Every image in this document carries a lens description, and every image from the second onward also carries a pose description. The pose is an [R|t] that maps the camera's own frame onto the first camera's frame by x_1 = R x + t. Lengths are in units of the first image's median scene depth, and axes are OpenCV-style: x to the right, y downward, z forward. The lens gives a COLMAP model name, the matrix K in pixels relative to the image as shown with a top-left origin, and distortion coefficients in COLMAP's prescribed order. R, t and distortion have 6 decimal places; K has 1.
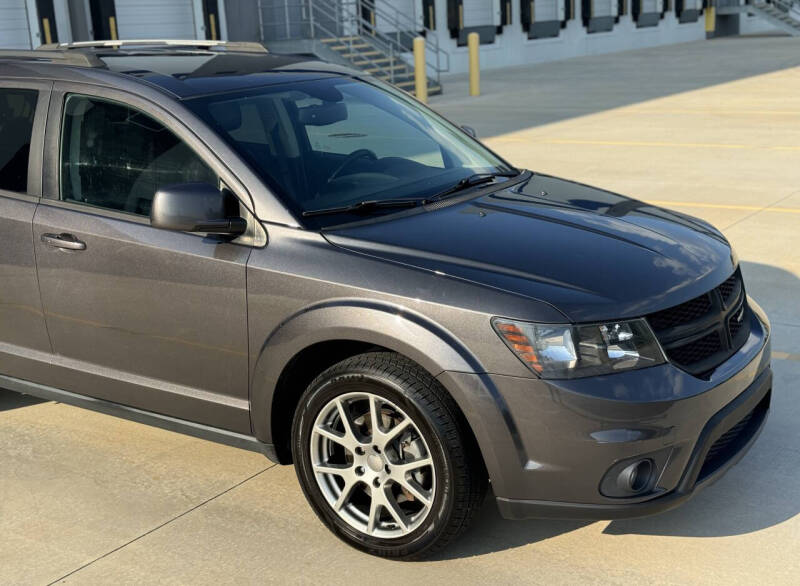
lens RADIAL K [[1114.9, 0, 401.3], [0, 1114.9, 299.8], [0, 0, 1]] dist [0.131903, -0.096333]
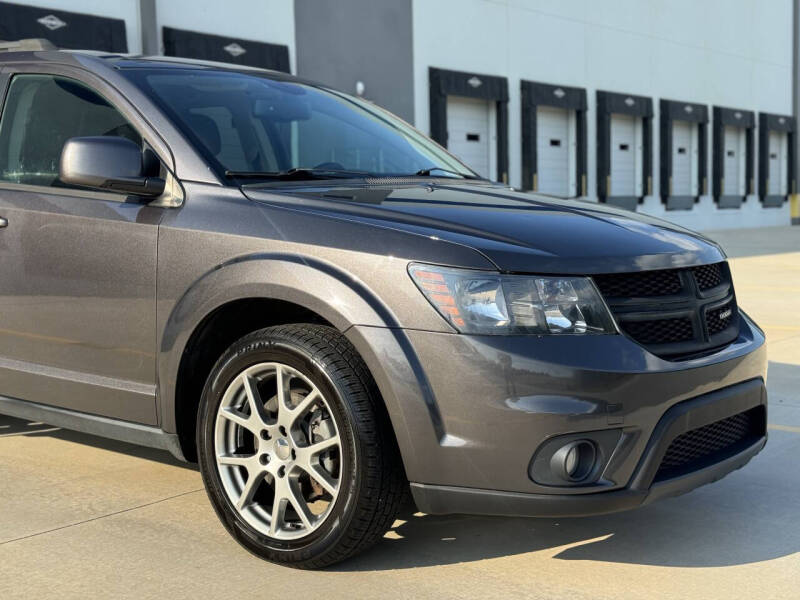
lens RADIAL K [[1116.0, 0, 396.5], [0, 1116.0, 300.7], [0, 0, 1]] dist [0.124309, -0.012198]
pose [[0.995763, 0.038568, -0.083473, 0.128114], [-0.051829, 0.985256, -0.163049, 0.164301], [0.075954, 0.166685, 0.983080, 0.135563]]
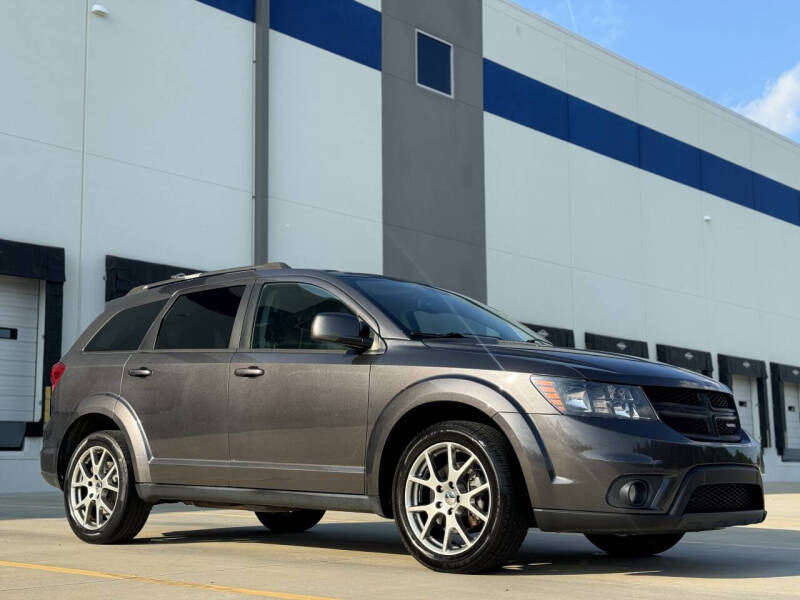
lens RADIAL K [[1113.8, 0, 402.2], [0, 1113.8, 300.8], [0, 0, 1]] dist [0.117099, -0.031591]
pose [[0.989512, 0.022847, -0.142630, 0.106185], [-0.076348, 0.920939, -0.382154, 0.440229], [0.122622, 0.389035, 0.913025, -0.350198]]
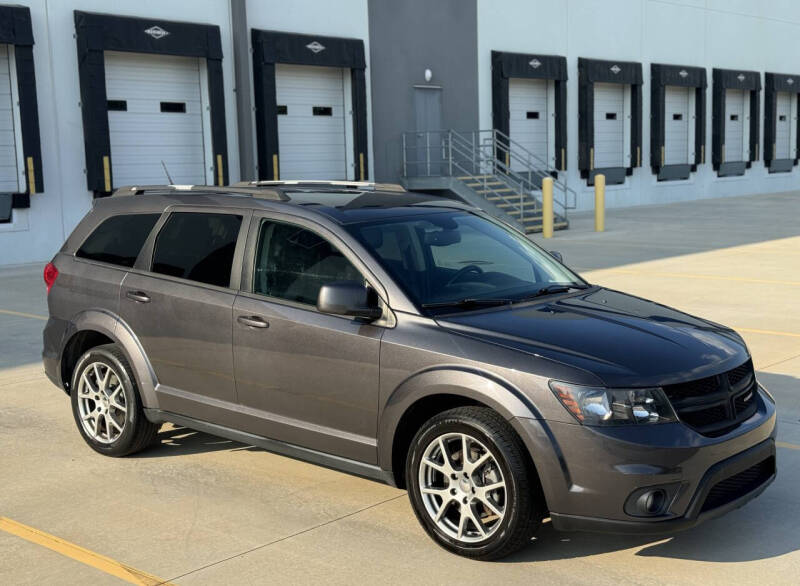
lens RADIAL K [[1114.5, 0, 397.5], [0, 1114.5, 299.2], [0, 0, 1]] dist [0.134167, -0.179017]
pose [[0.991526, 0.040775, -0.123341, 0.053707], [-0.054866, 0.992068, -0.113100, 0.075258], [0.117751, 0.118909, 0.985898, -0.389522]]
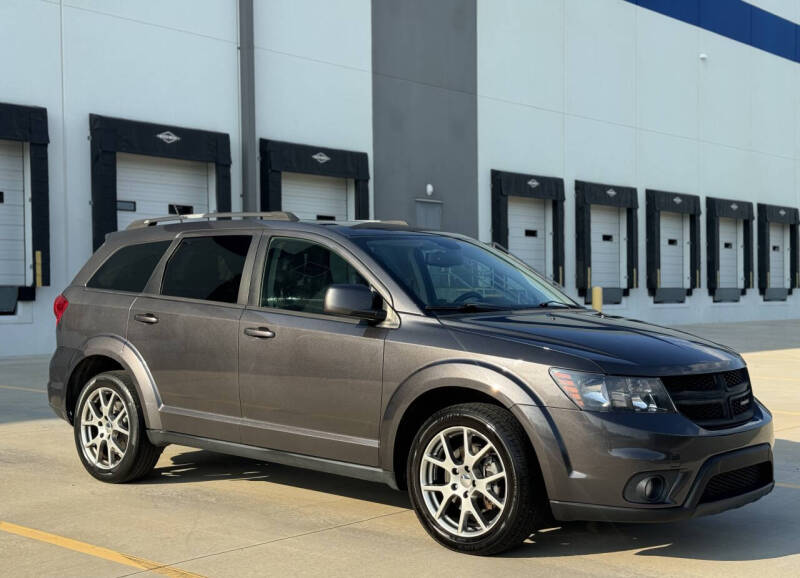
lens RADIAL K [[1113.6, 0, 399.2], [0, 1113.6, 298.4], [0, 0, 1]] dist [0.118793, -0.014734]
pose [[0.991154, 0.044200, -0.125137, 0.057212], [-0.072787, 0.969491, -0.234070, 0.250224], [0.110973, 0.241108, 0.964133, -0.395634]]
